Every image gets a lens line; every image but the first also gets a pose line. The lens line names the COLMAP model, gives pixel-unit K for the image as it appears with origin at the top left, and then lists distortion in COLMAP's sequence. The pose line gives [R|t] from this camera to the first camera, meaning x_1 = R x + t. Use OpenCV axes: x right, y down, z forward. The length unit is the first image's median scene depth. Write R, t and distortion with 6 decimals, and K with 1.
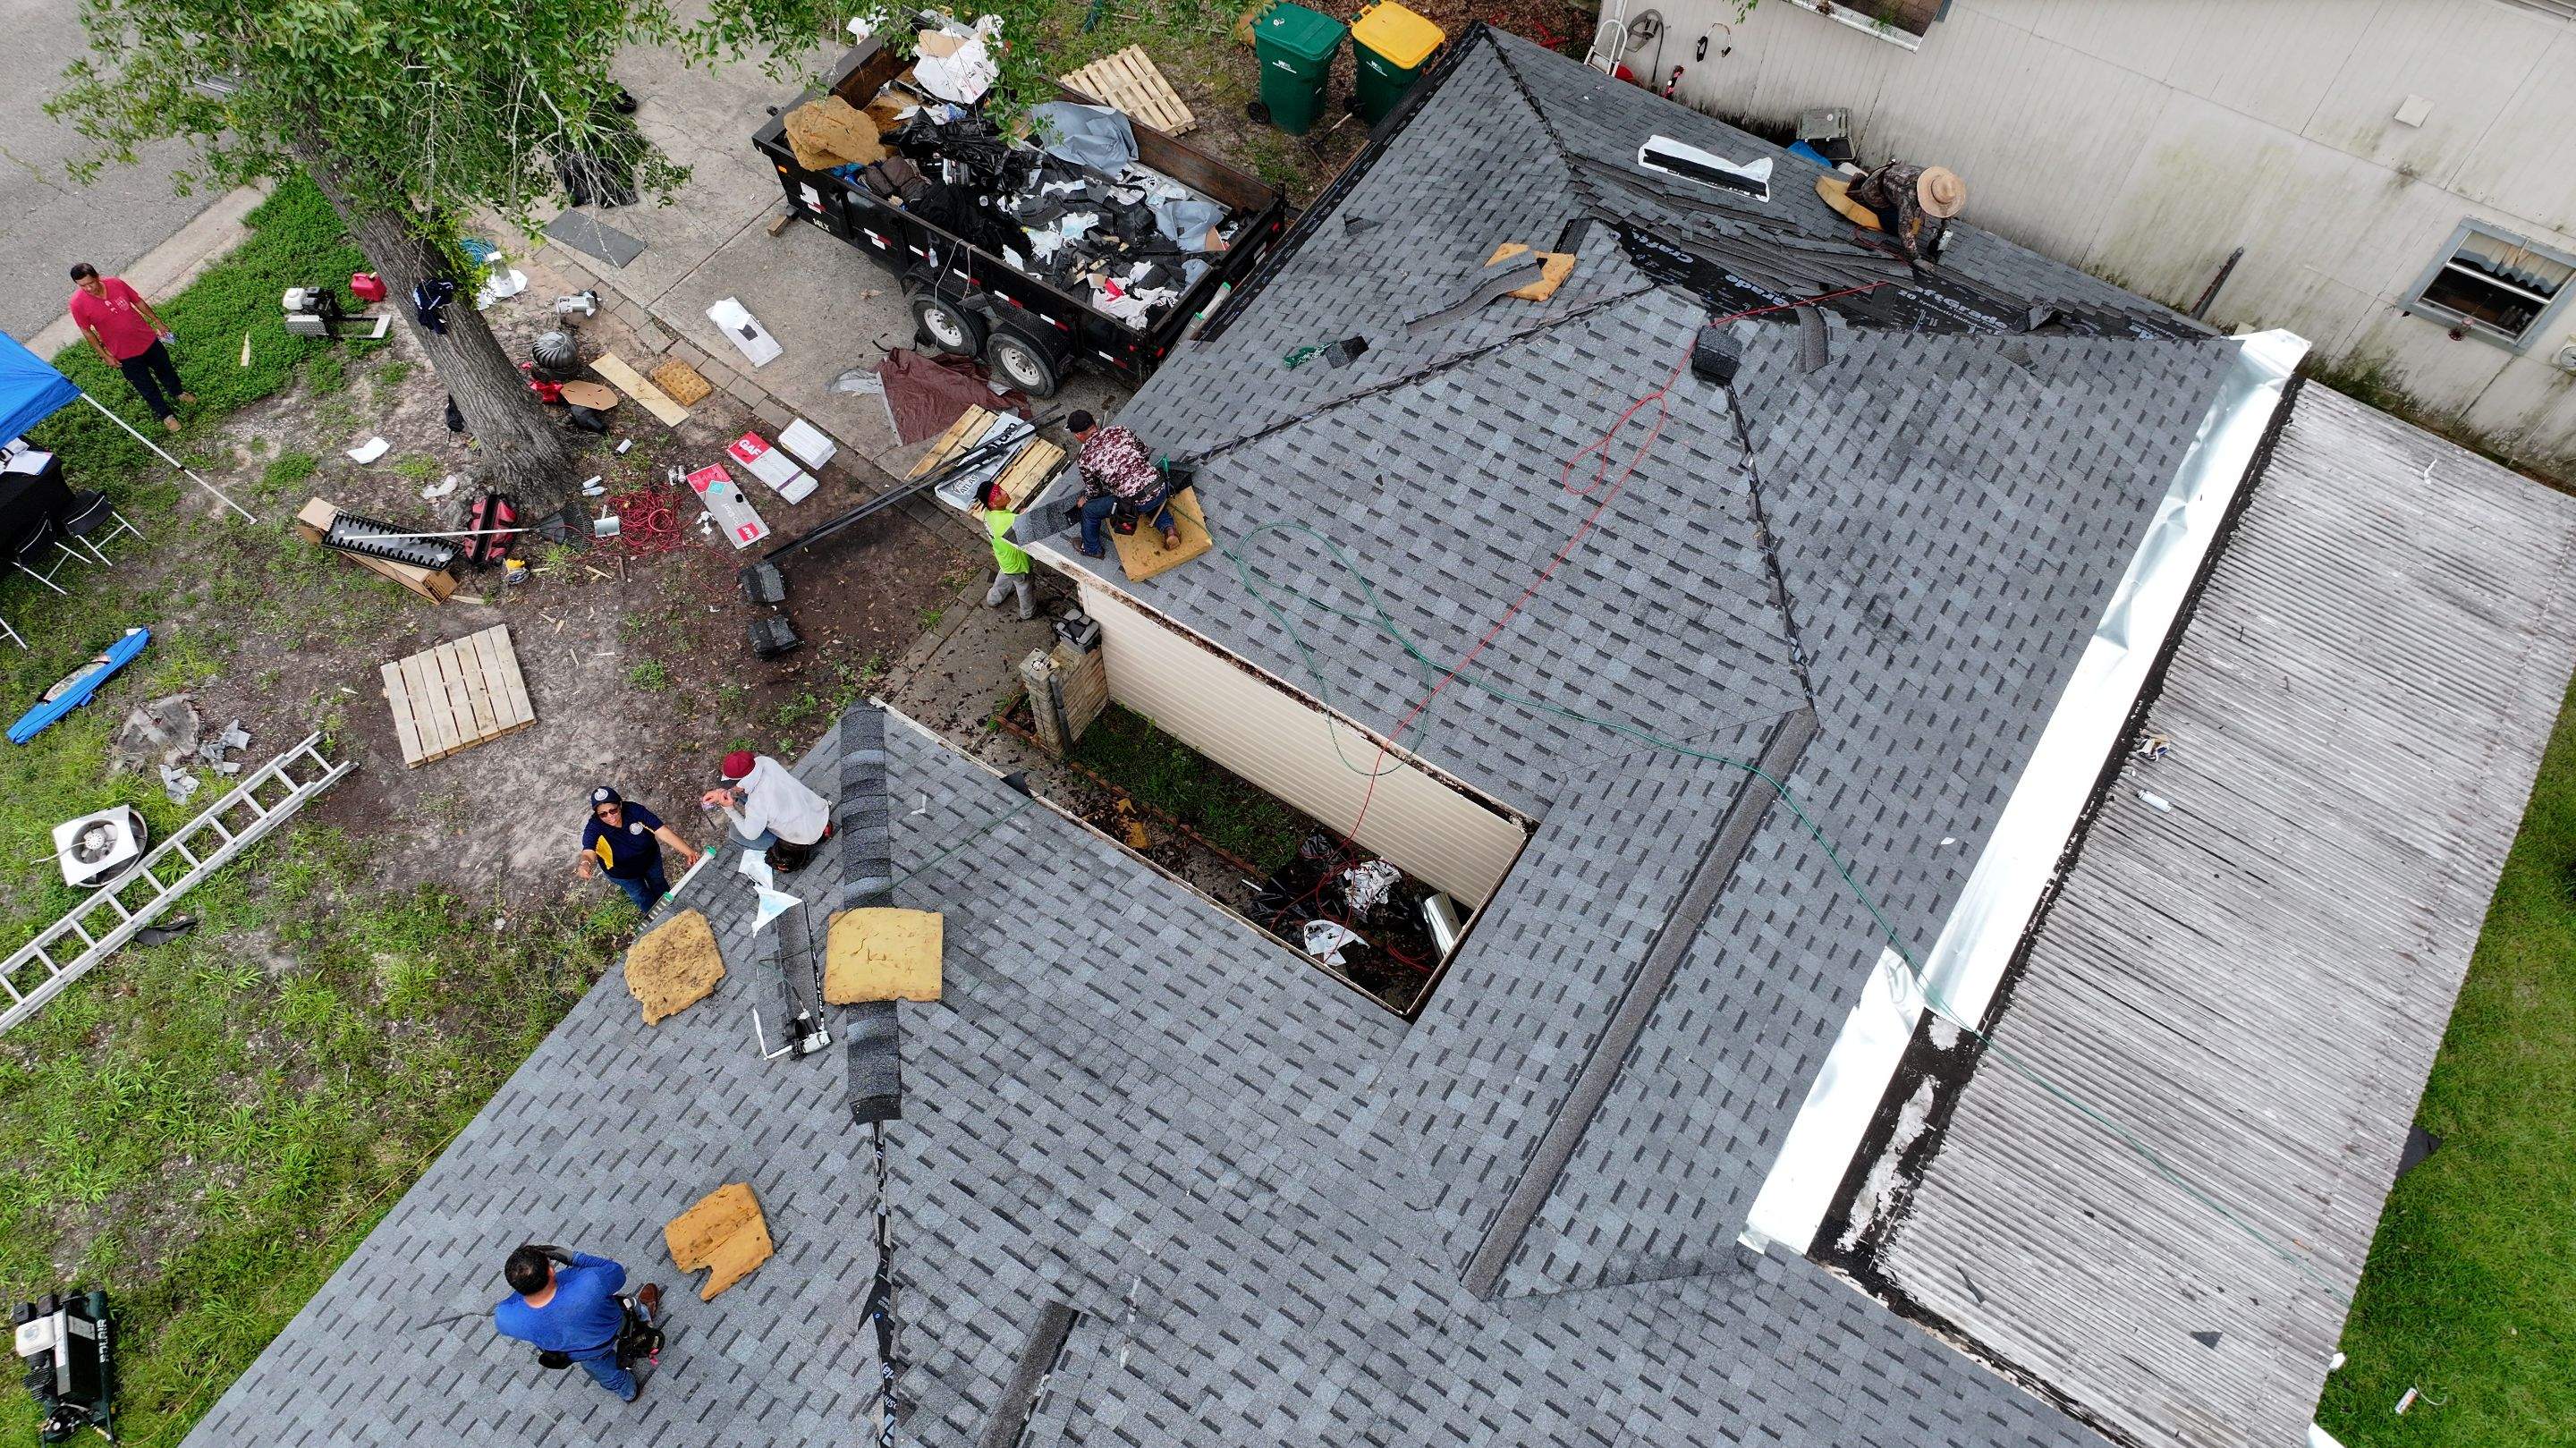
lens RADIAL K [[1806.8, 0, 1274.2], [0, 1806.8, 714.2], [0, 0, 1]] dist [0.003164, 0.014379]
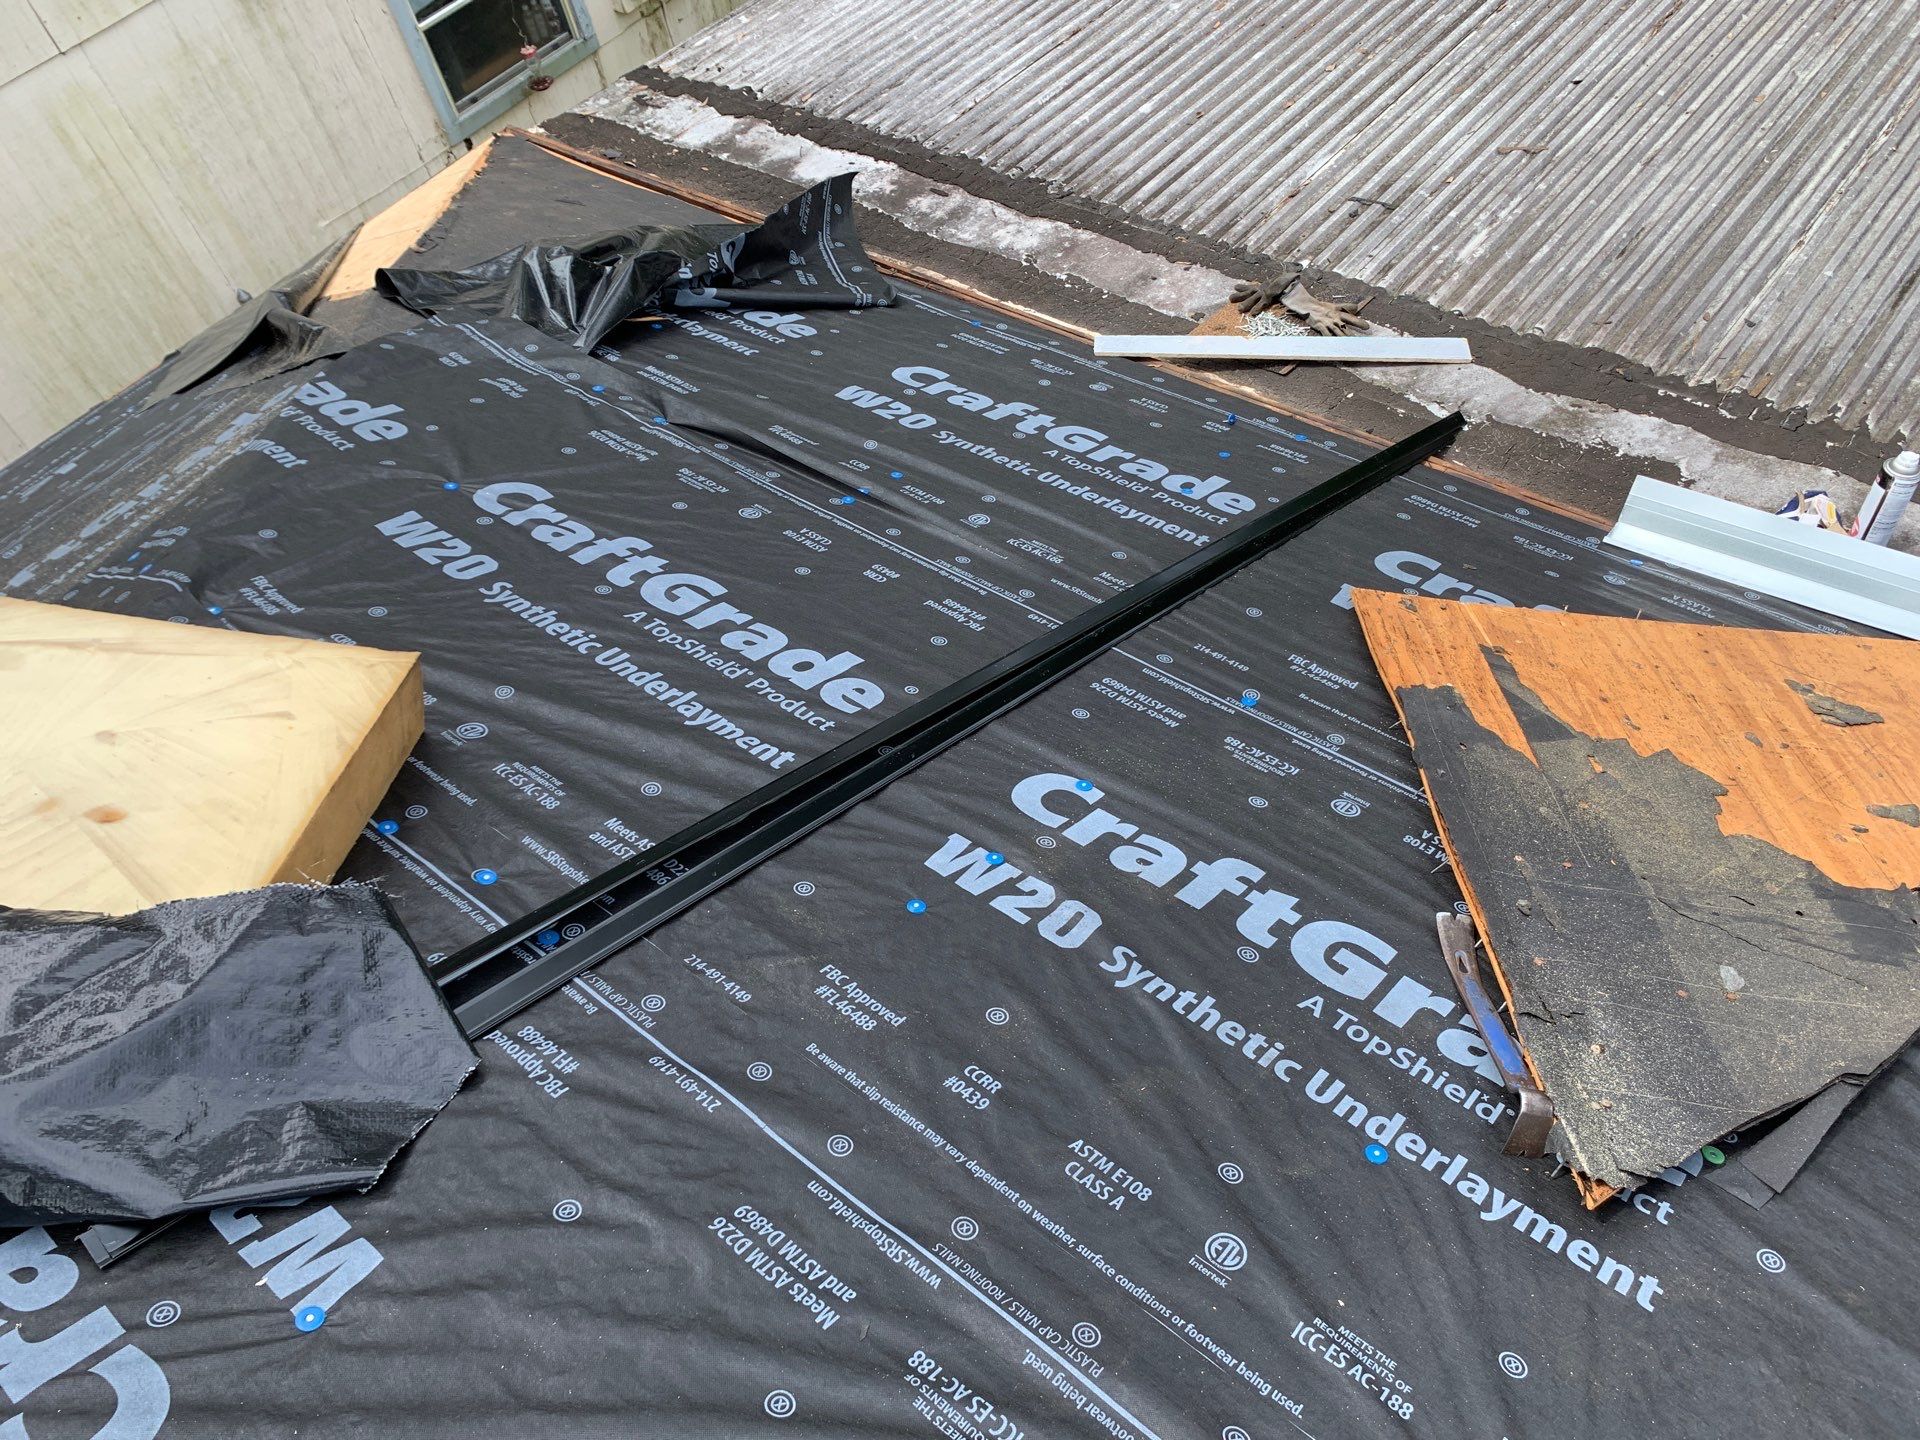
lens RADIAL K [[1450.5, 0, 958.3], [0, 1450.5, 719.2], [0, 0, 1]] dist [0.011587, -0.007357]
pose [[0.097987, -0.787848, 0.608024, 0.253766], [0.921028, 0.303221, 0.244469, -0.167518], [-0.376970, 0.536052, 0.755342, 0.863032]]
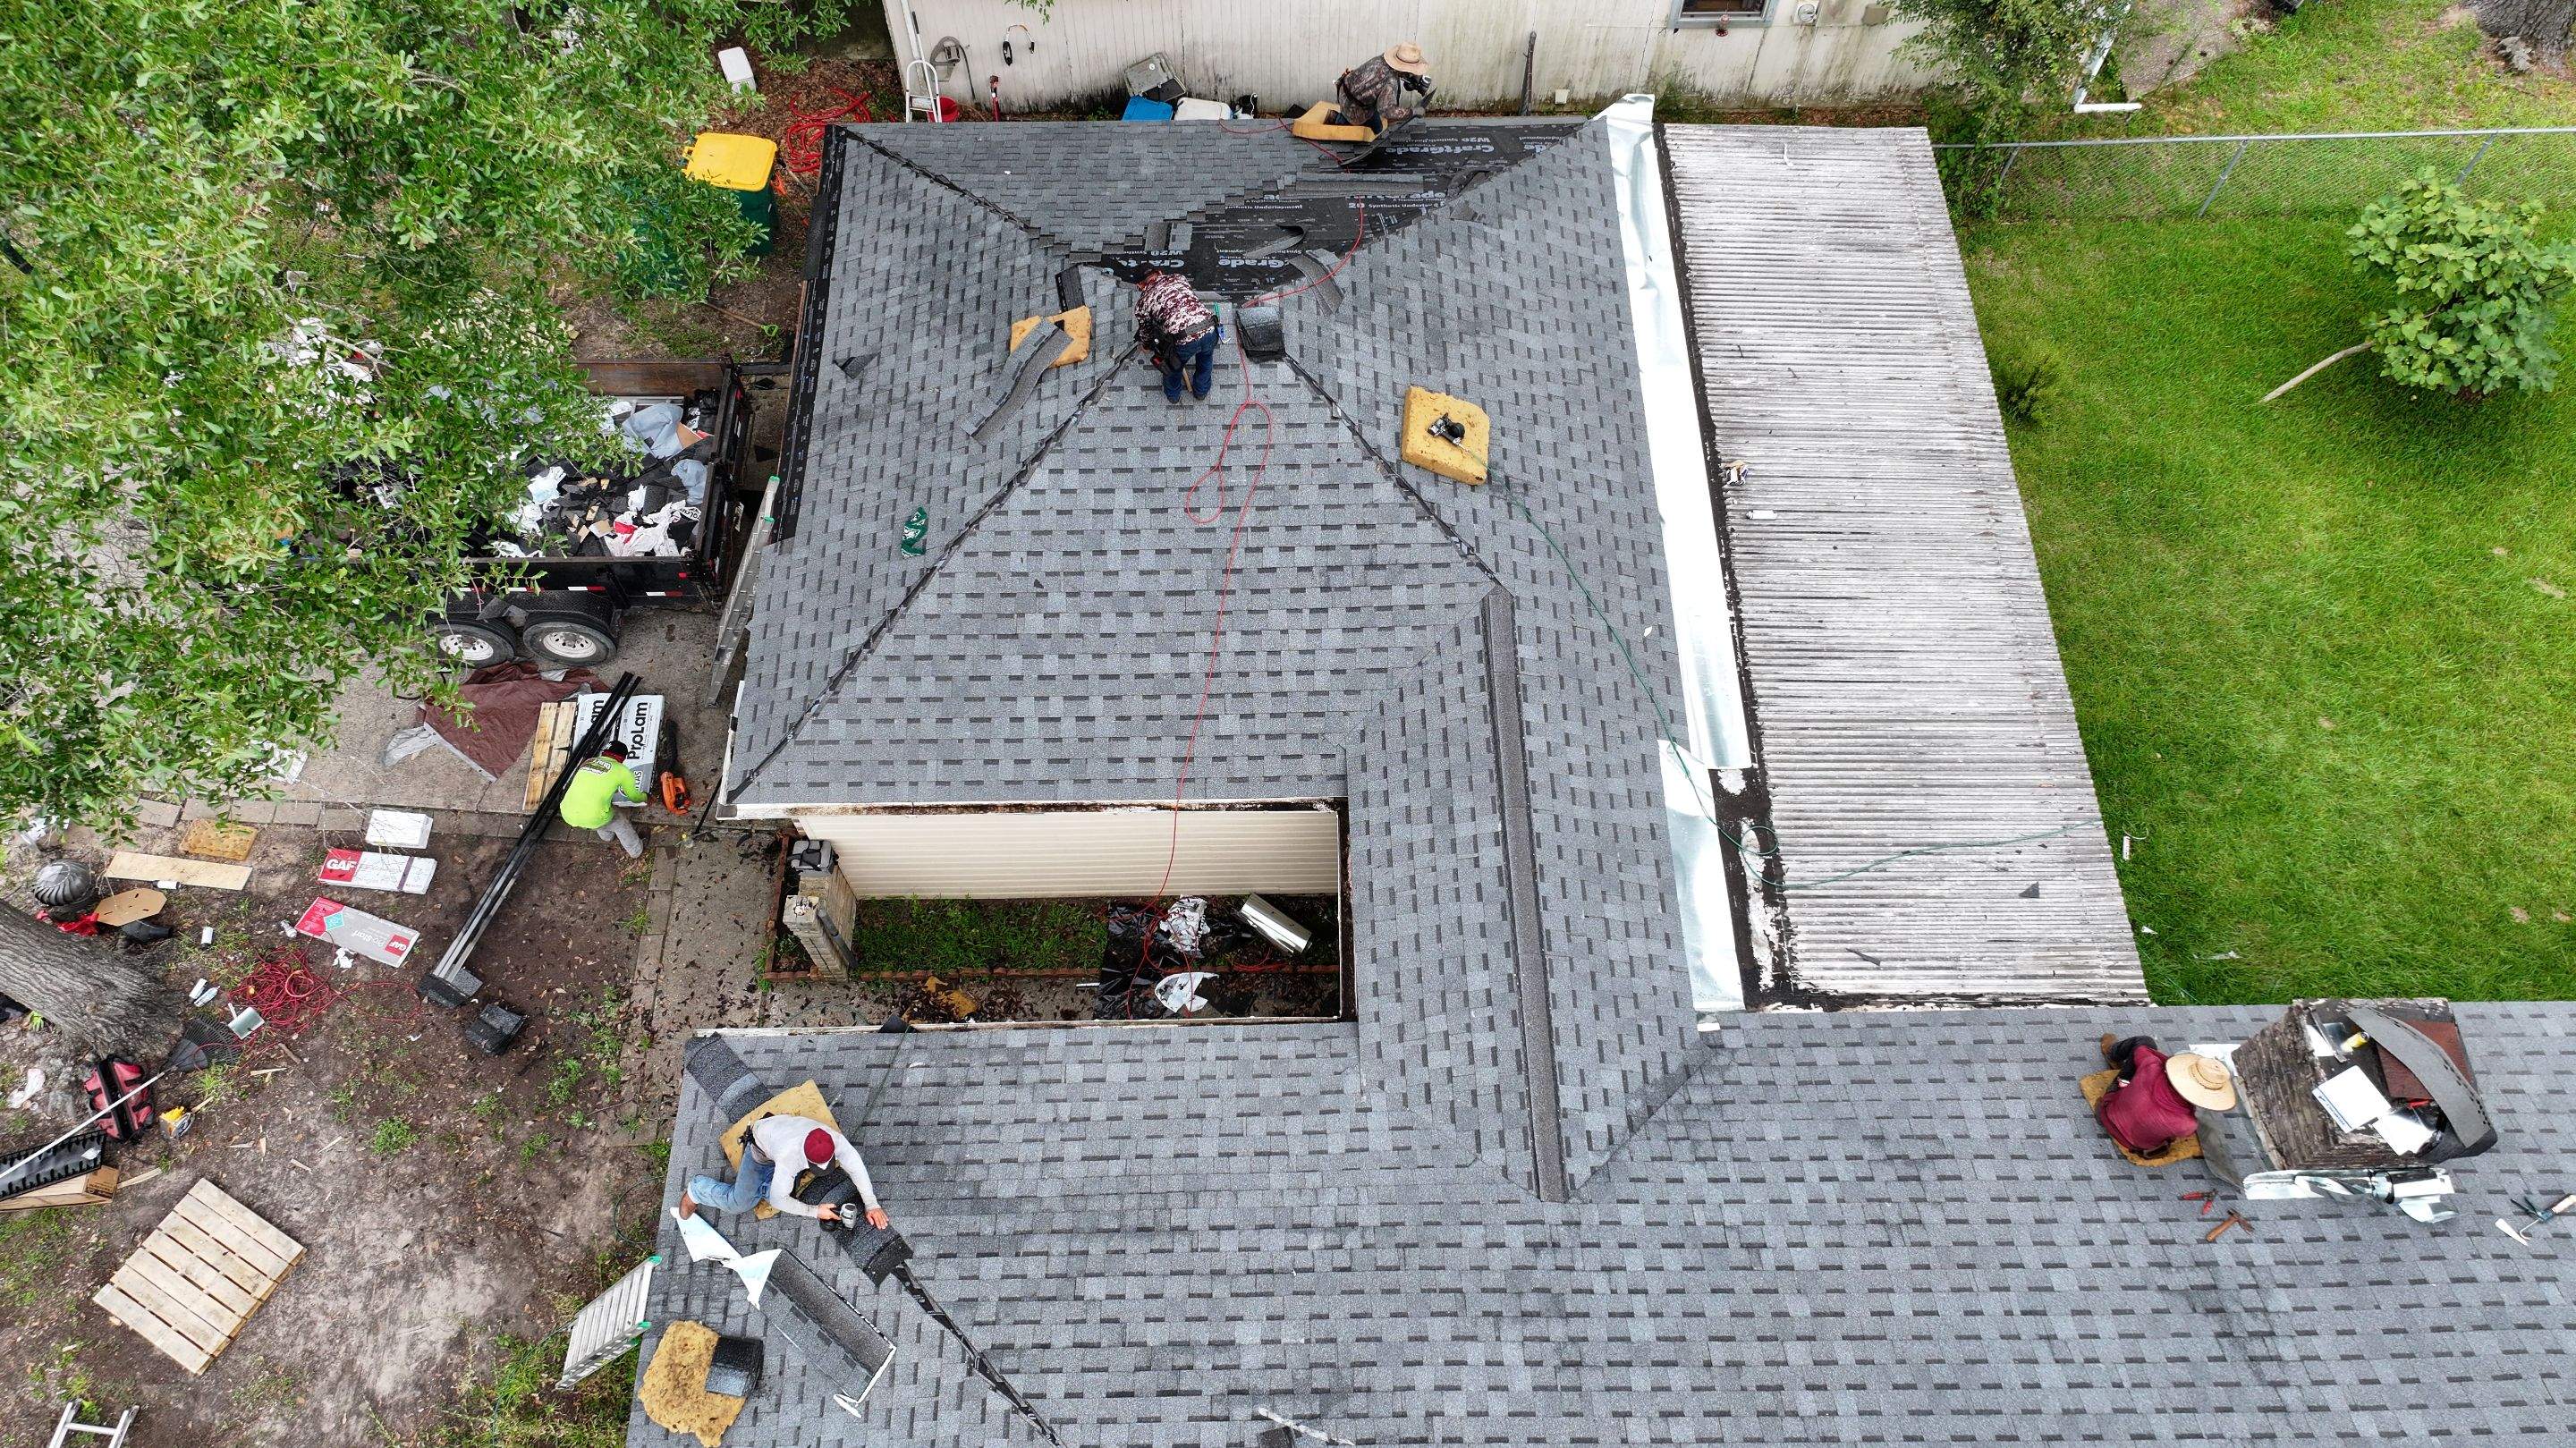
lens RADIAL K [[1806.8, 0, 1279.8], [0, 1806.8, 729.0], [0, 0, 1]] dist [0.003164, 0.014379]
pose [[0.828508, -0.493049, 0.265476, -0.139968], [0.482121, 0.869210, 0.109698, -0.104040], [-0.284841, 0.037106, 0.957856, -0.019783]]
